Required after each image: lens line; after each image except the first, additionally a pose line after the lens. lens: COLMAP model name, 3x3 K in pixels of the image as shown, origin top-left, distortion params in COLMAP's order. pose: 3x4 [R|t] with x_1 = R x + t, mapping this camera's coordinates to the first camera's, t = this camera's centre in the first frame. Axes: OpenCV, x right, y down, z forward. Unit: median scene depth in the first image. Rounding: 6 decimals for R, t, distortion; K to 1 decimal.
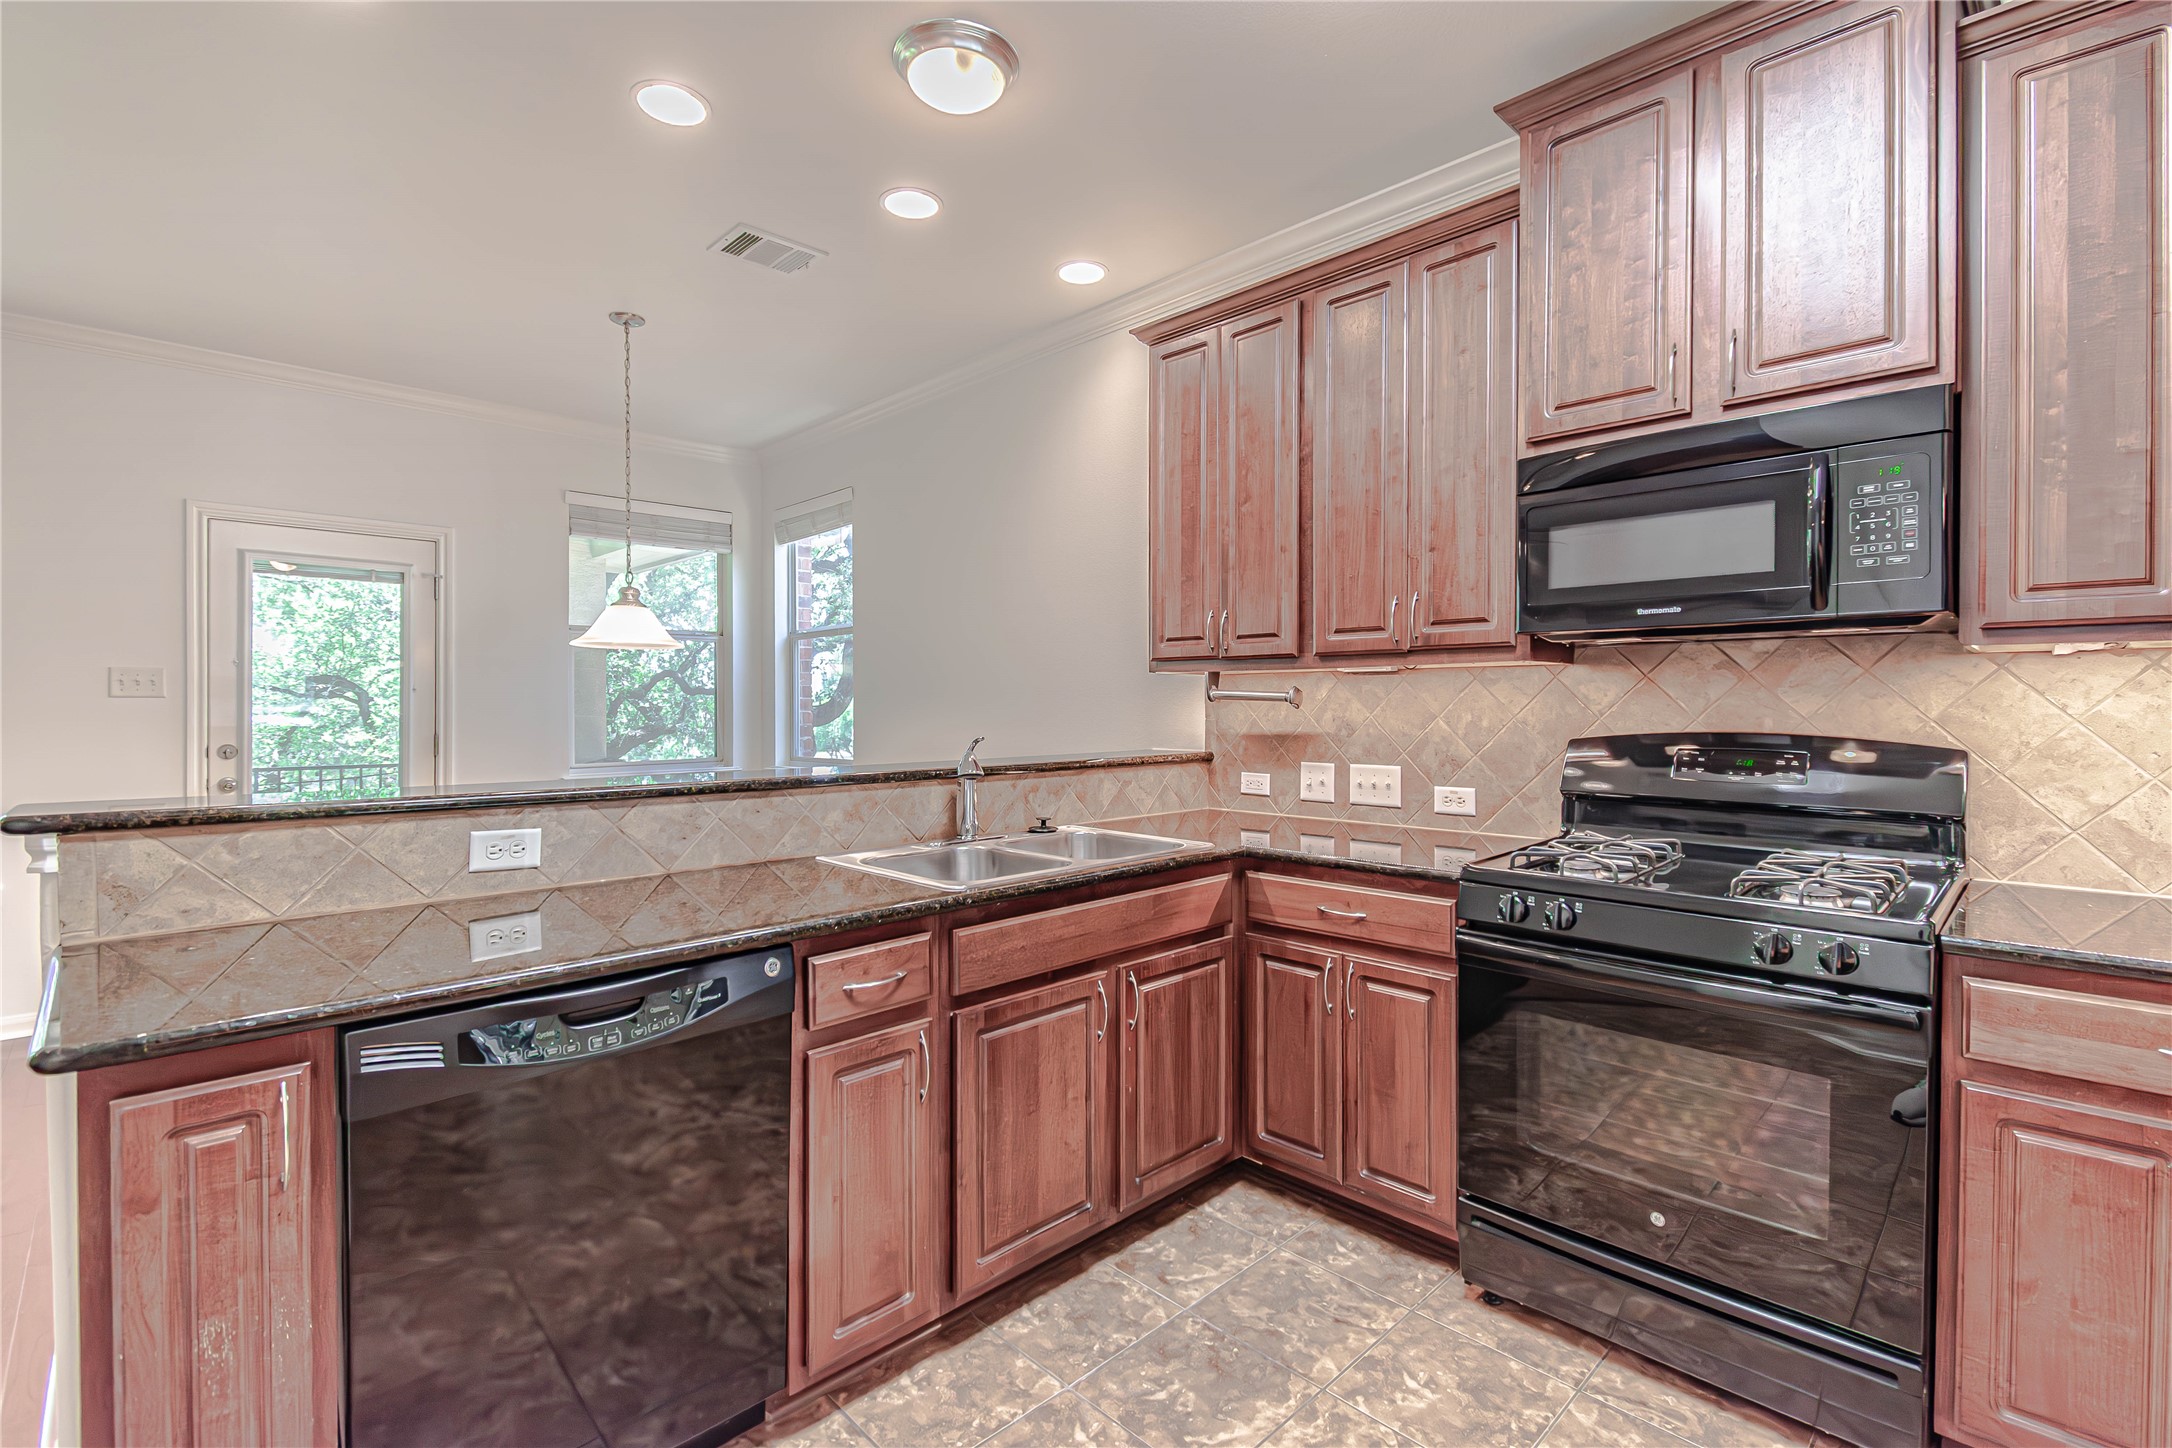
lens RADIAL K [[977.9, 0, 1086.5], [0, 977.9, 713.0], [0, 0, 1]] dist [0.001773, -0.008354]
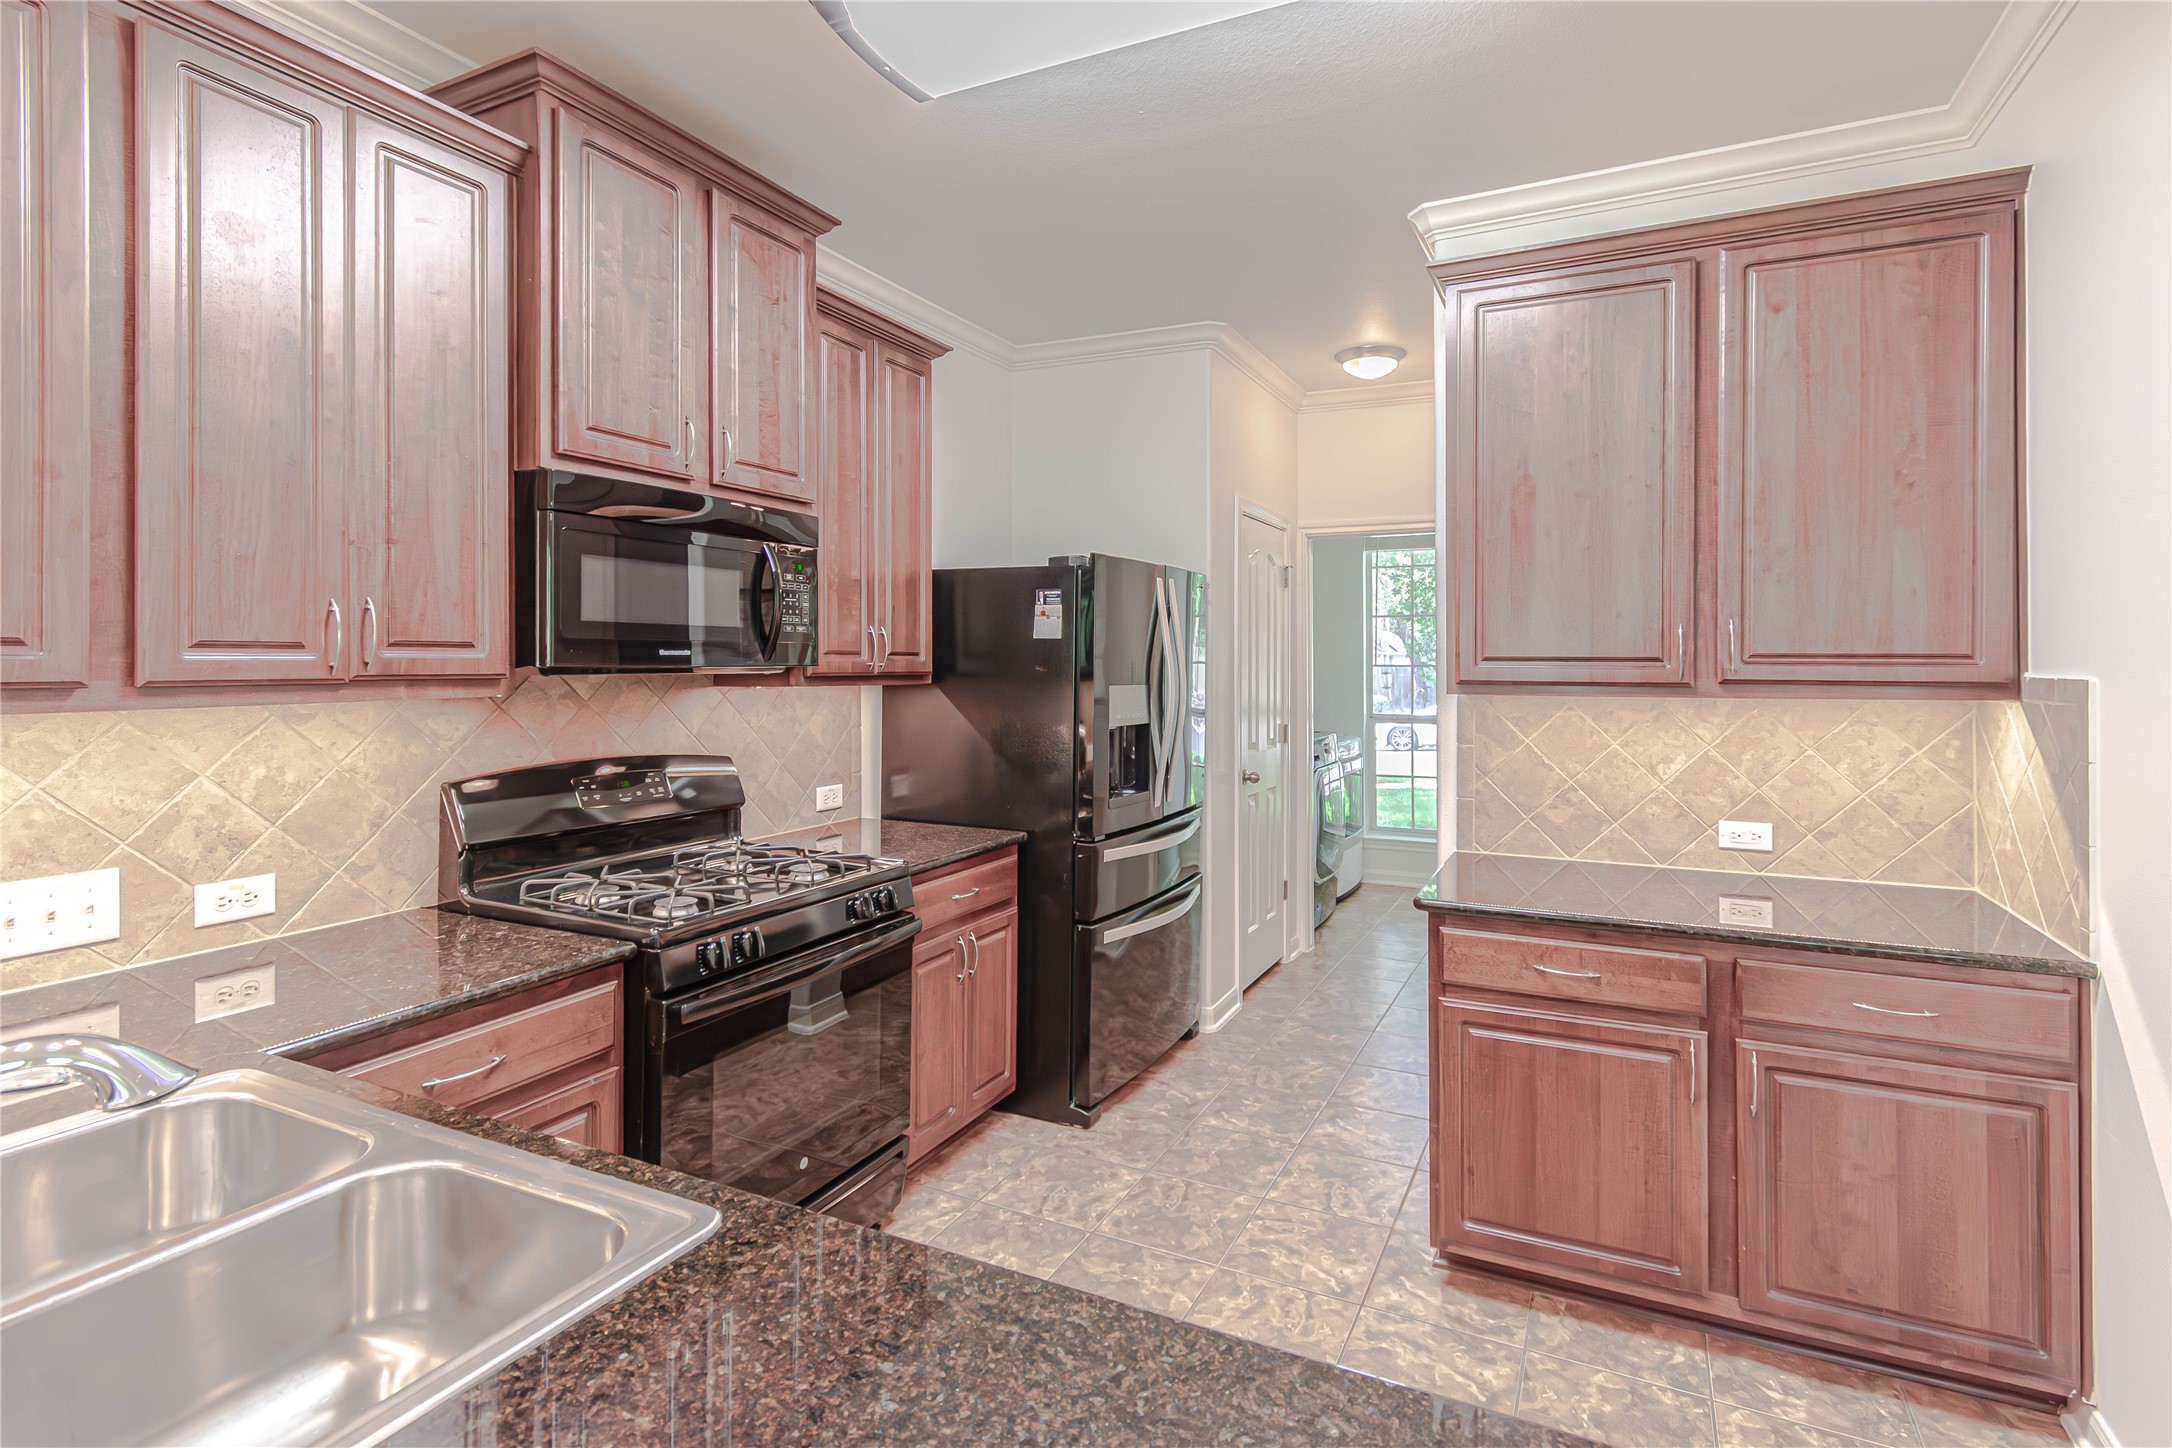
lens RADIAL K [[1014.0, 0, 1086.9], [0, 1014.0, 663.7], [0, 0, 1]] dist [-0.001726, -0.000568]
pose [[-0.325853, -0.000265, 0.945420, -0.560677], [0.011006, 0.999931, 0.004074, -0.081458], [-0.945356, 0.011733, -0.325828, 0.829442]]
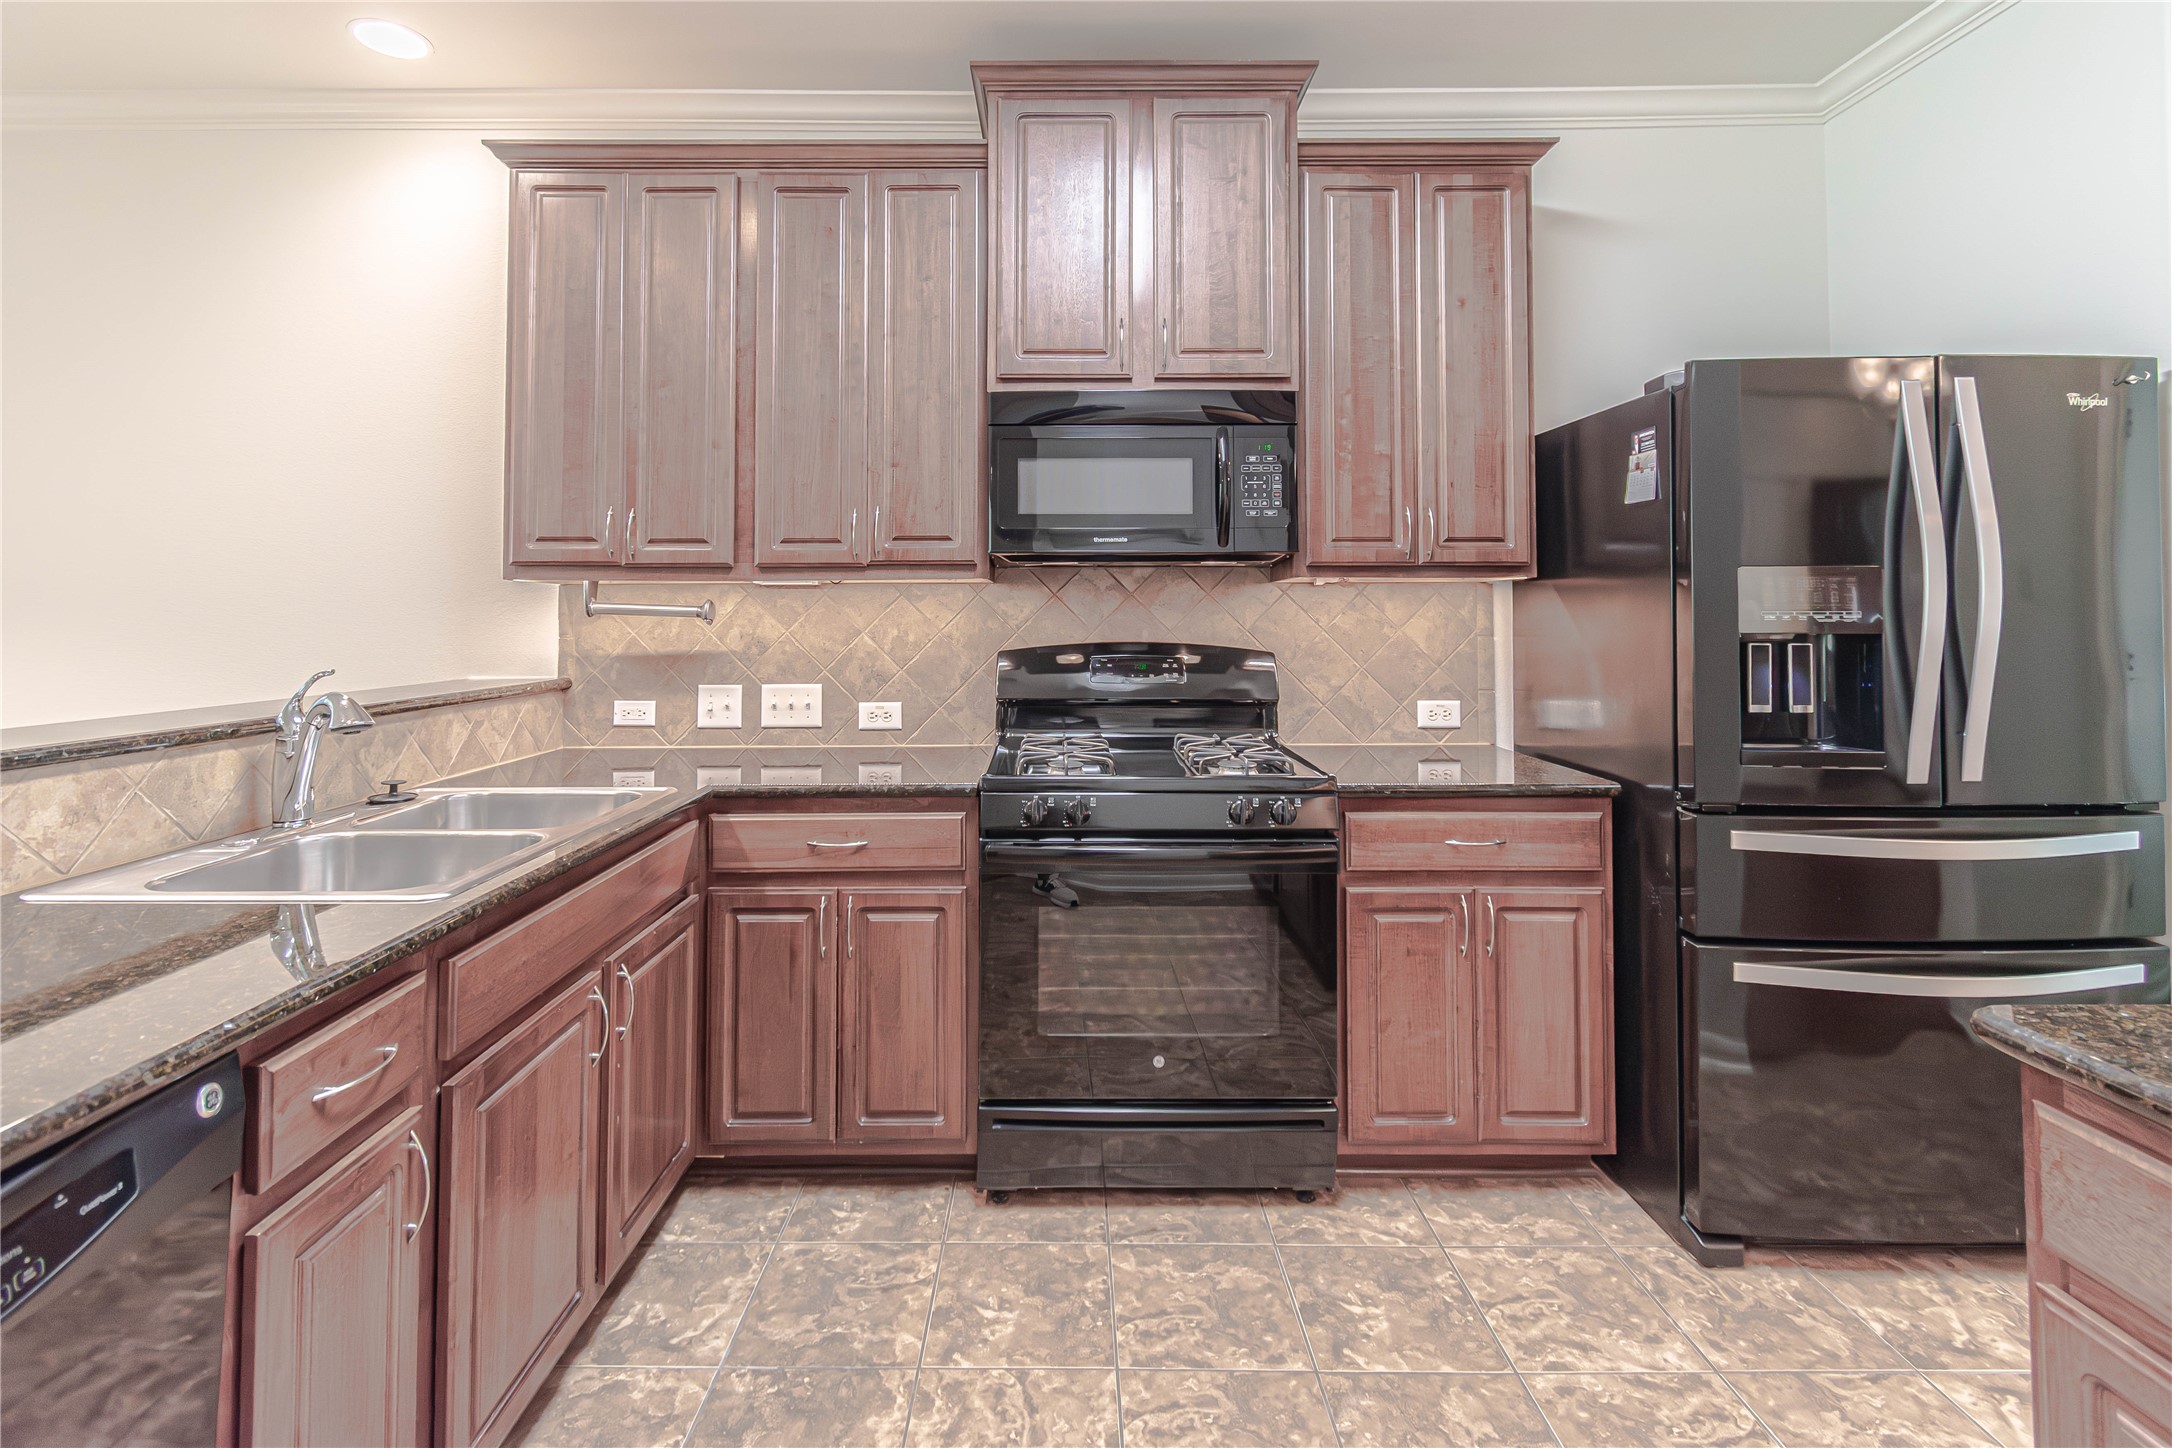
lens RADIAL K [[993.6, 0, 1065.5], [0, 993.6, 589.5], [0, 0, 1]] dist [-0.000379, -0.001021]
pose [[0.698463, 0.020742, 0.715345, -0.272817], [0.007881, 0.999296, -0.036671, -0.001347], [-0.715602, 0.031251, 0.697809, 0.182119]]
